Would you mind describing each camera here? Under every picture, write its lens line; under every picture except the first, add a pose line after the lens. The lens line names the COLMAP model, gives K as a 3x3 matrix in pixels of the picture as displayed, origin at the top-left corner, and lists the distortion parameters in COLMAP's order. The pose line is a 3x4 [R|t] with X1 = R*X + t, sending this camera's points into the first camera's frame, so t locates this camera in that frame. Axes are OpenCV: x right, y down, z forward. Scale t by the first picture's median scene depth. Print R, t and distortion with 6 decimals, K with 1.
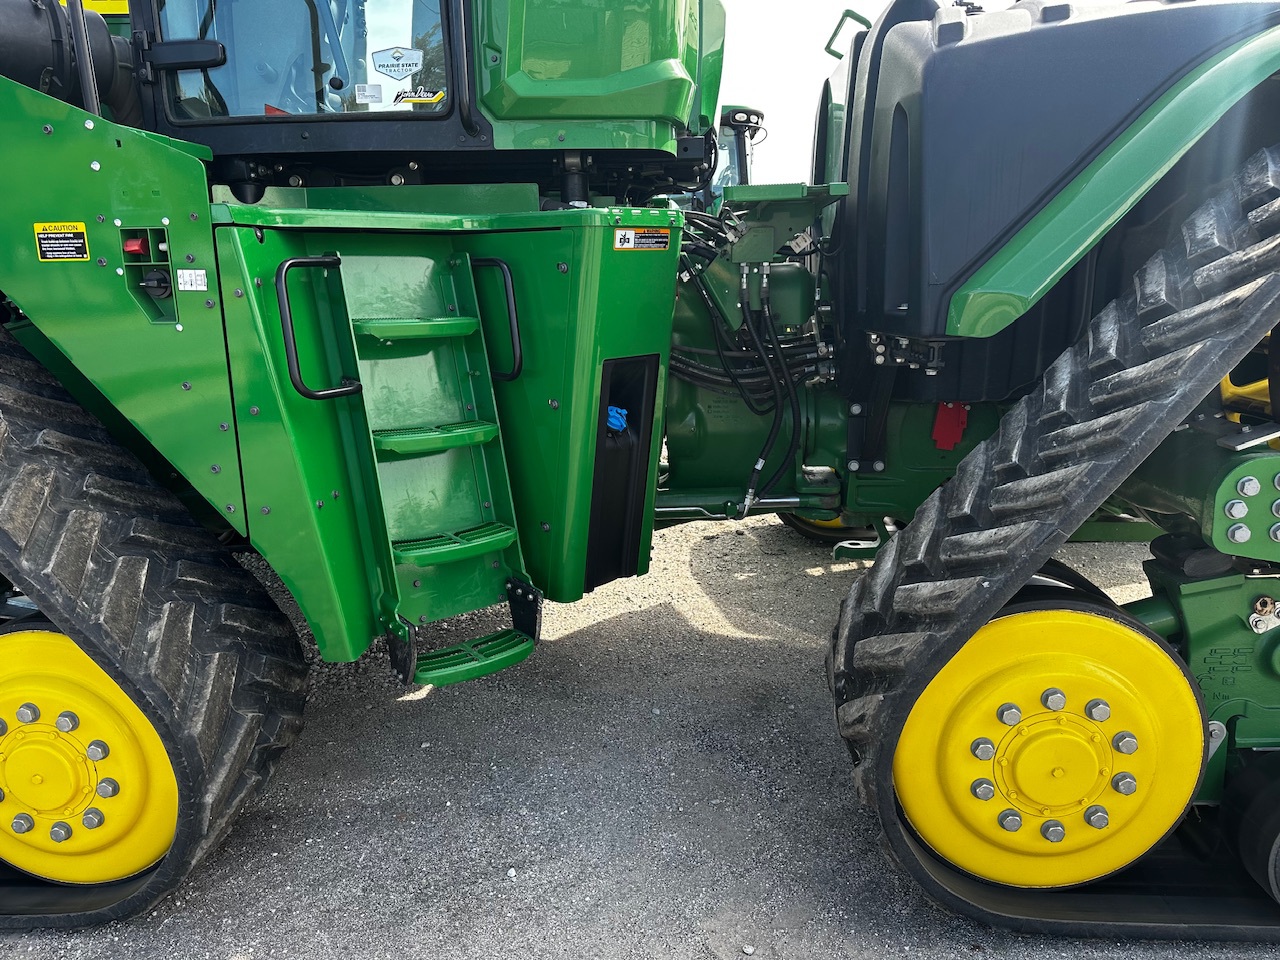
lens RADIAL K [[887.8, 0, 640.0], [0, 887.8, 480.0], [0, 0, 1]] dist [0.083249, -0.117382]
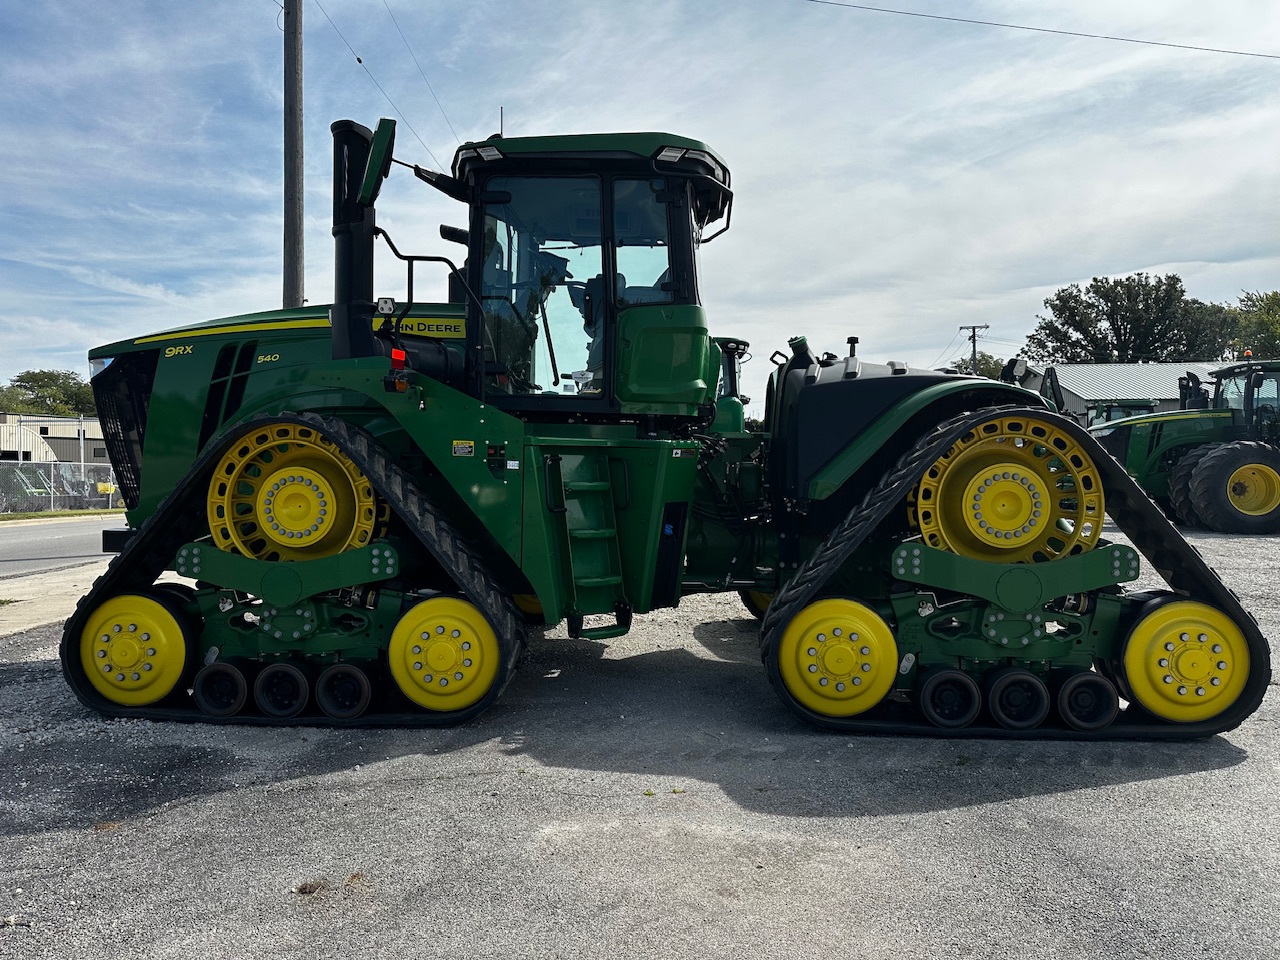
lens RADIAL K [[910.0, 0, 642.3], [0, 910.0, 472.9], [0, 0, 1]] dist [0.089161, -0.133205]
pose [[0.999138, 0.040151, 0.010520, -0.126170], [-0.037311, 0.979864, -0.196147, 0.250983], [-0.018184, 0.195585, 0.980518, -1.312538]]
